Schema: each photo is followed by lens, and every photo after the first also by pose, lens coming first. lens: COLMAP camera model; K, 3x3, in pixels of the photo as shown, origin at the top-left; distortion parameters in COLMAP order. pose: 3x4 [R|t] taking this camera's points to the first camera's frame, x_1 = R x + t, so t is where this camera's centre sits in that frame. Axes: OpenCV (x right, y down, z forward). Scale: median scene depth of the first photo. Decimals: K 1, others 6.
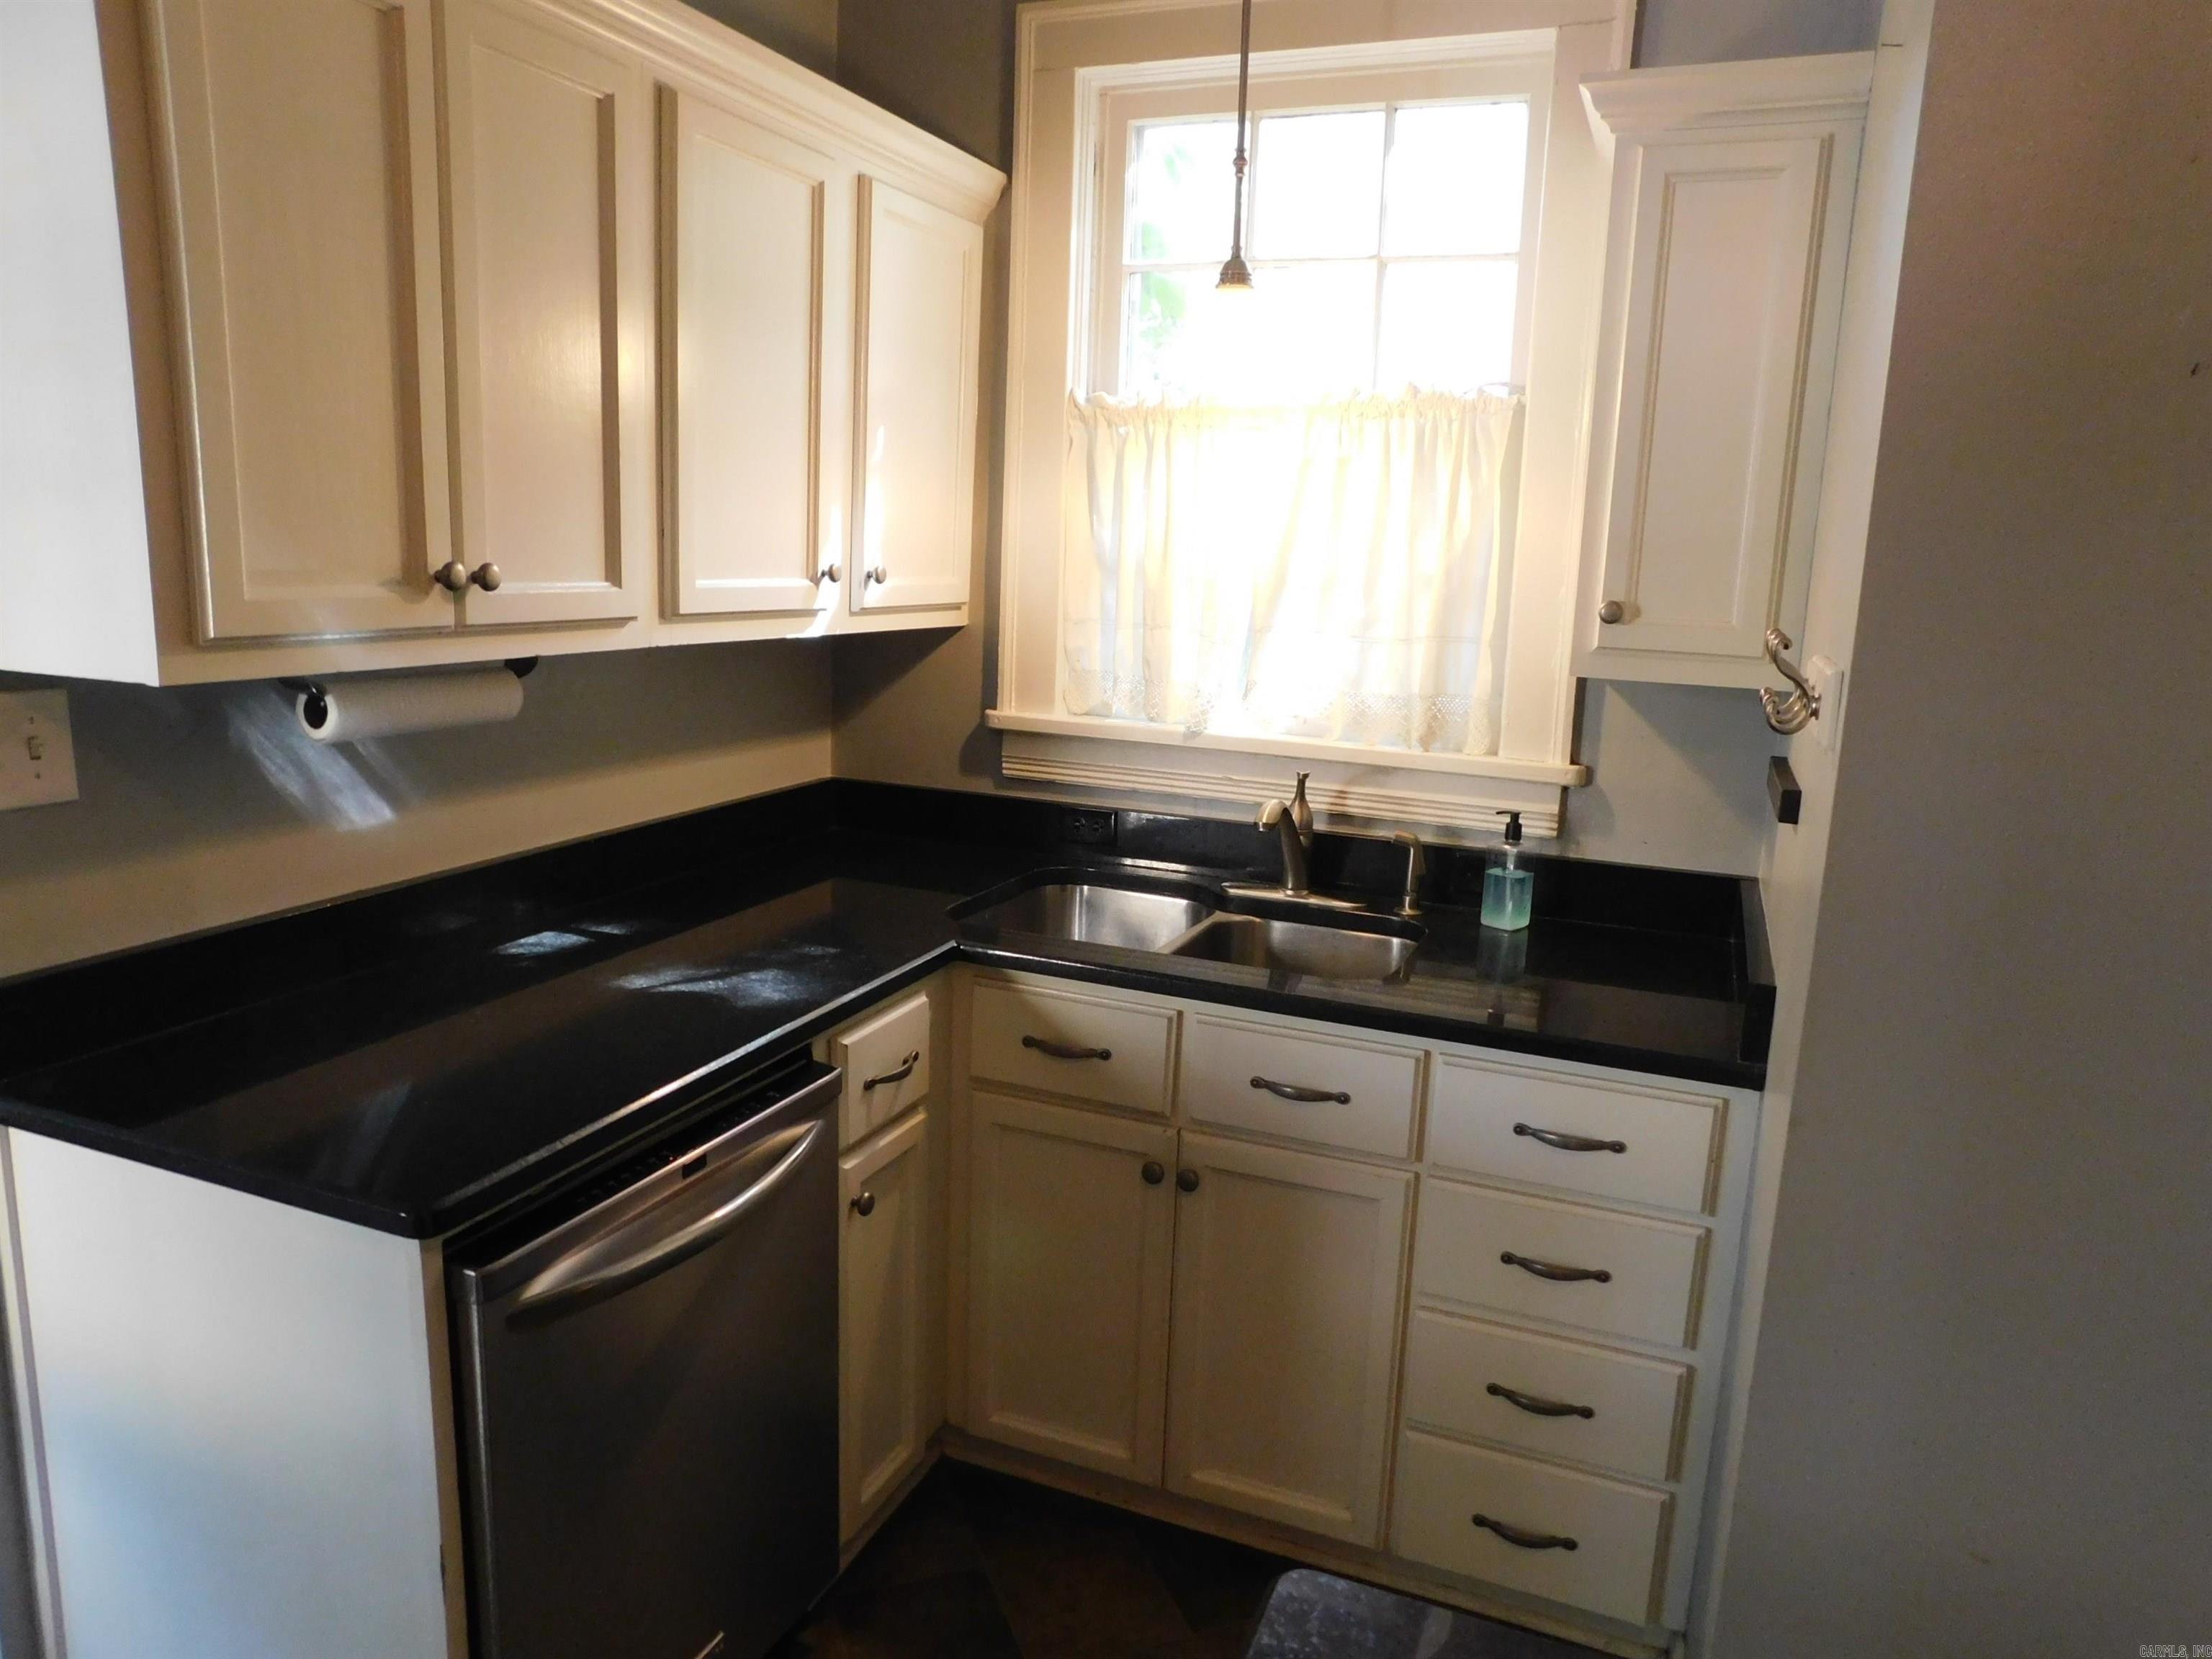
lens RADIAL K [[1468.2, 0, 1110.8], [0, 1468.2, 822.4], [0, 0, 1]] dist [-0.067791, 0.058076]
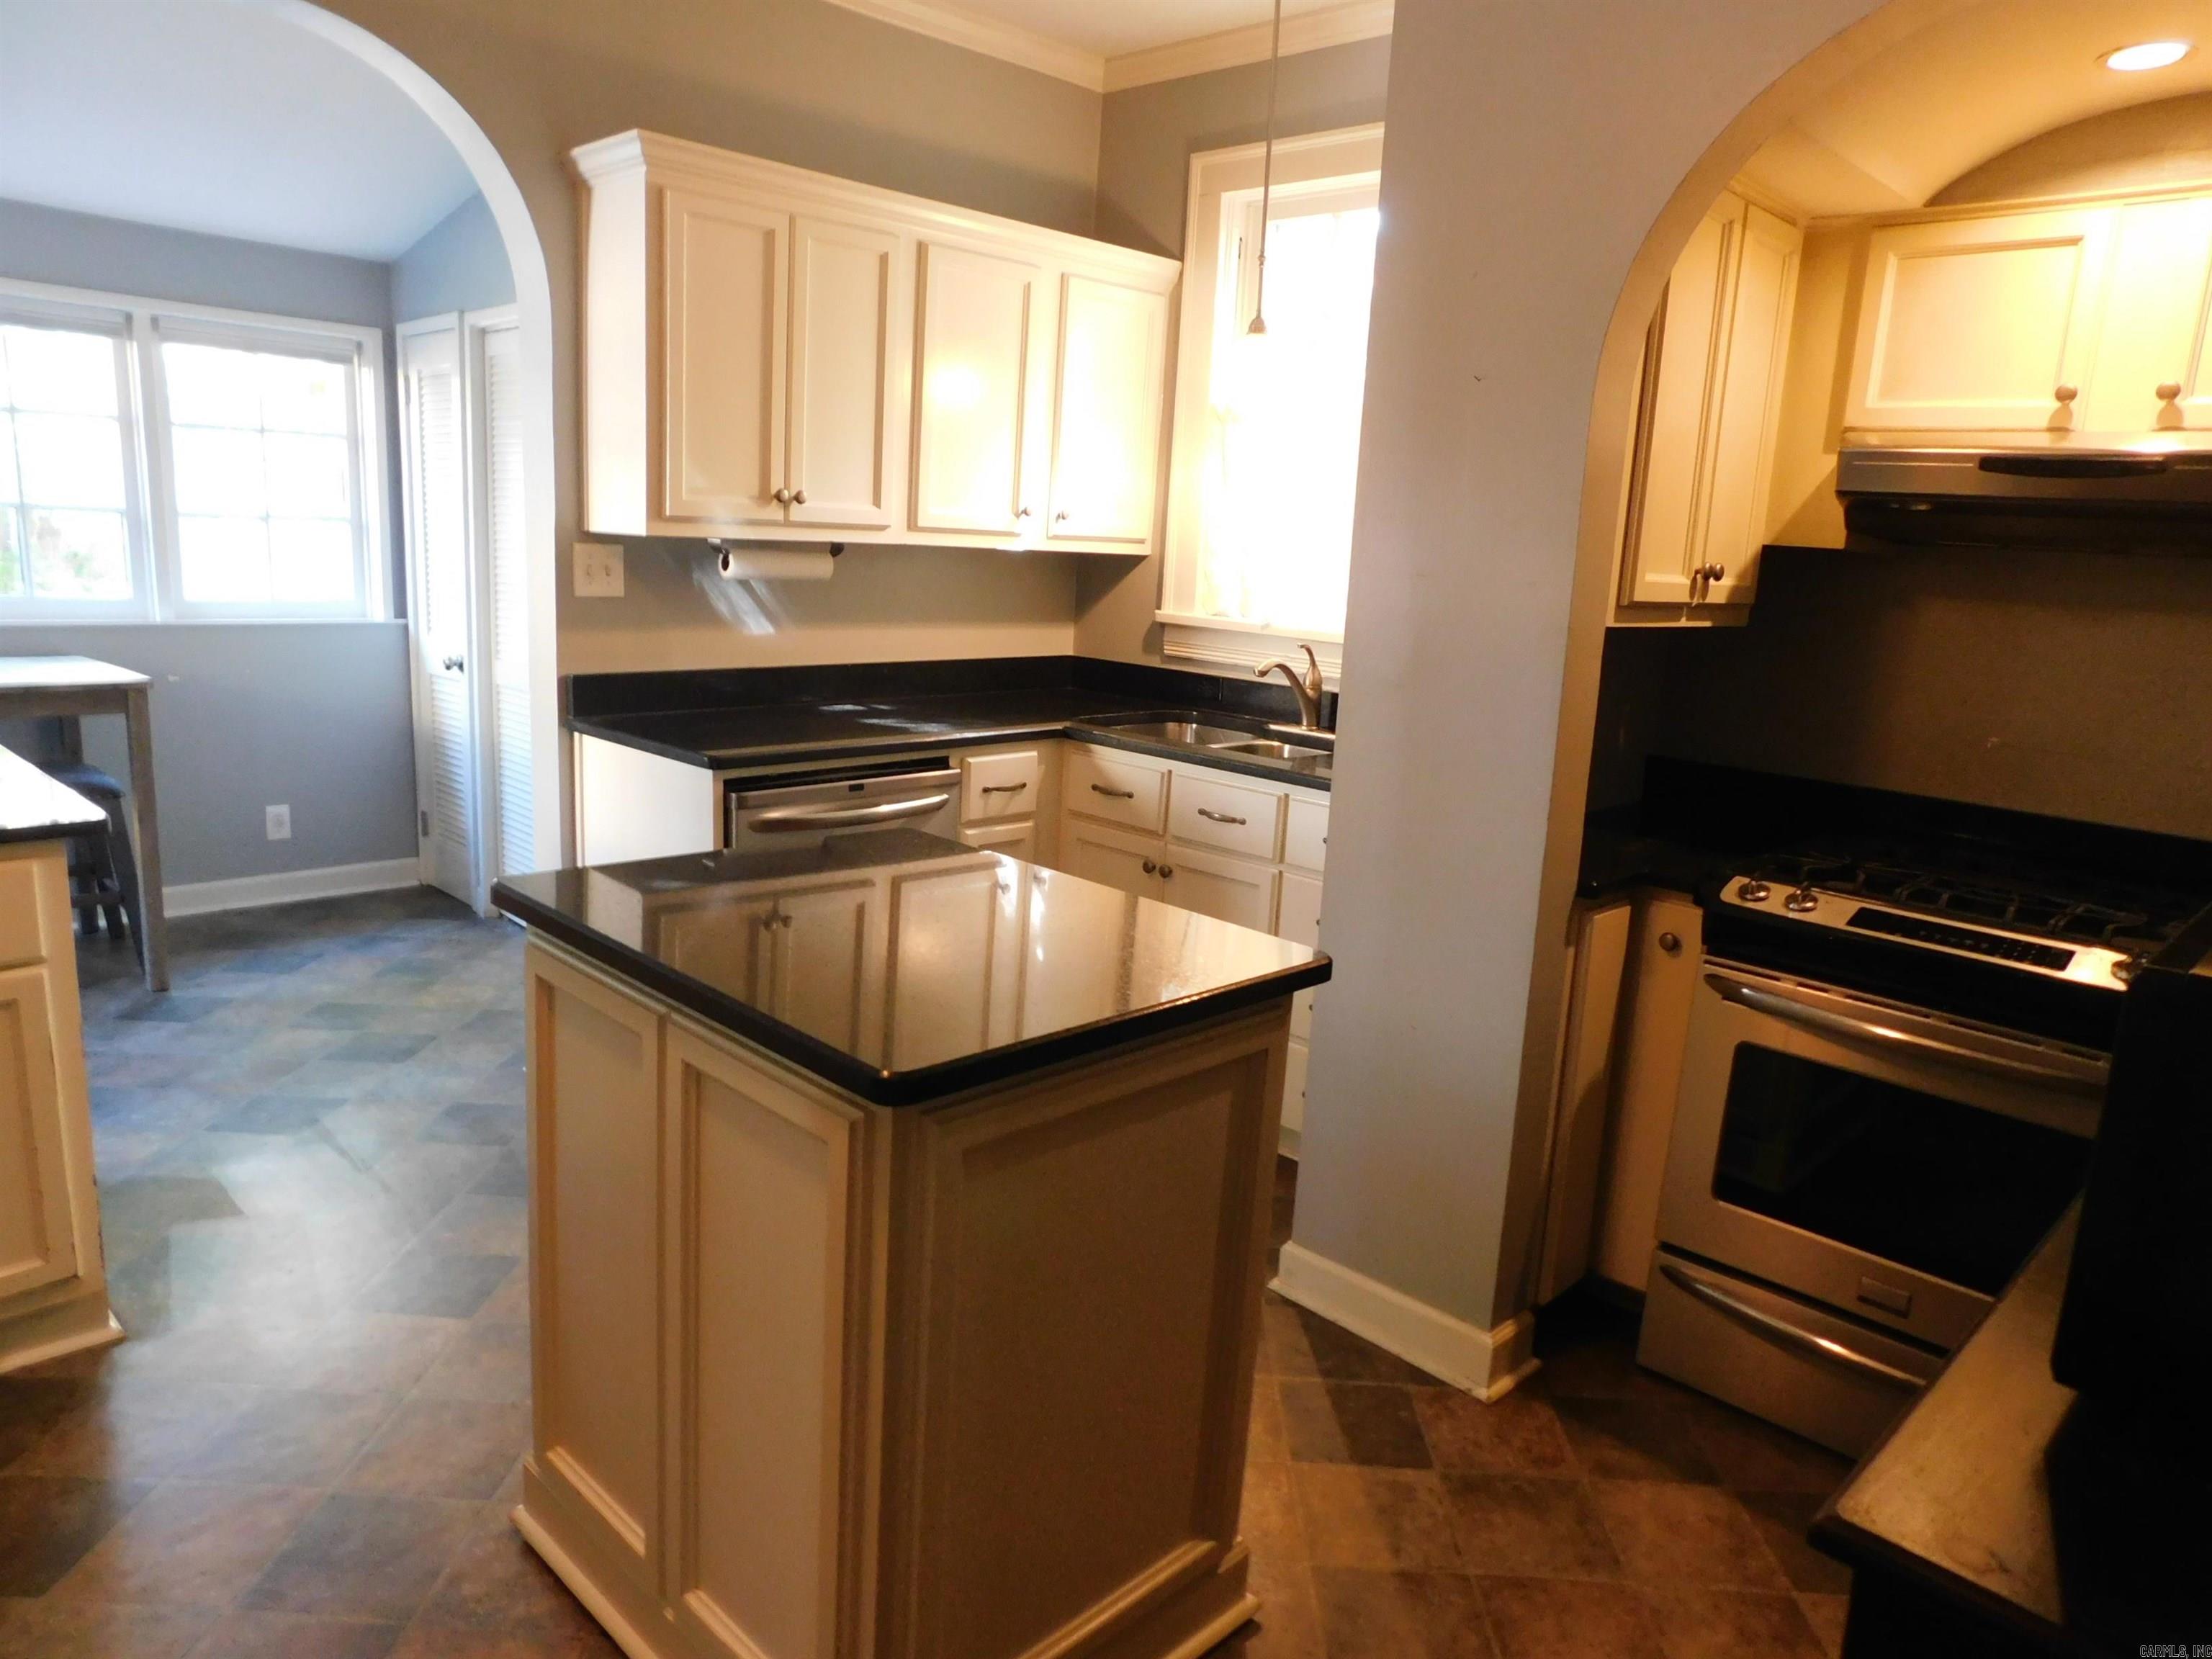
lens RADIAL K [[1468.2, 0, 1110.8], [0, 1468.2, 822.4], [0, 0, 1]] dist [-0.067791, 0.058076]
pose [[0.927795, 0.086549, -0.362914, 0.604525], [-0.089092, 0.995976, 0.009757, 0.180265], [0.362298, 0.023280, 0.931772, -0.590281]]
